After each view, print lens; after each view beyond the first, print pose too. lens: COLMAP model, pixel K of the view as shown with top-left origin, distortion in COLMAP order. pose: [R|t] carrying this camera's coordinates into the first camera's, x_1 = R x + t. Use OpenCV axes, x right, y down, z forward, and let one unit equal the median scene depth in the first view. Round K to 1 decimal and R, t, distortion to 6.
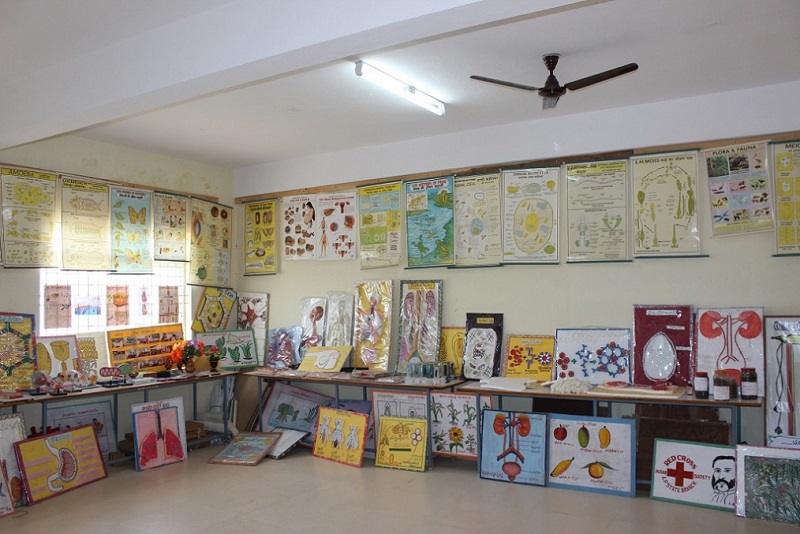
lens RADIAL K [[664.1, 0, 400.5], [0, 664.1, 271.8], [0, 0, 1]] dist [-0.162347, 0.137956]
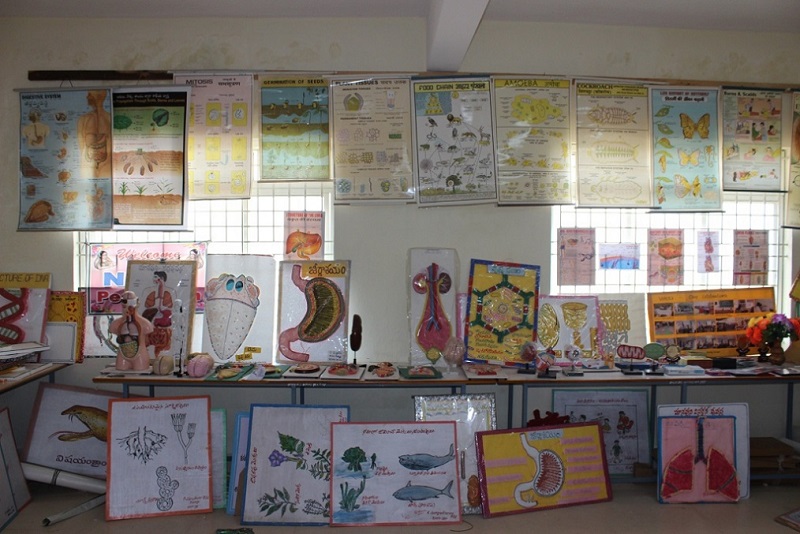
lens RADIAL K [[664.1, 0, 400.5], [0, 664.1, 271.8], [0, 0, 1]] dist [-0.162347, 0.137956]
pose [[0.540192, 0.042629, -0.840461, 0.000868], [0.019384, 0.997821, 0.063069, 0.018473], [0.841318, -0.050361, 0.538189, 0.389178]]
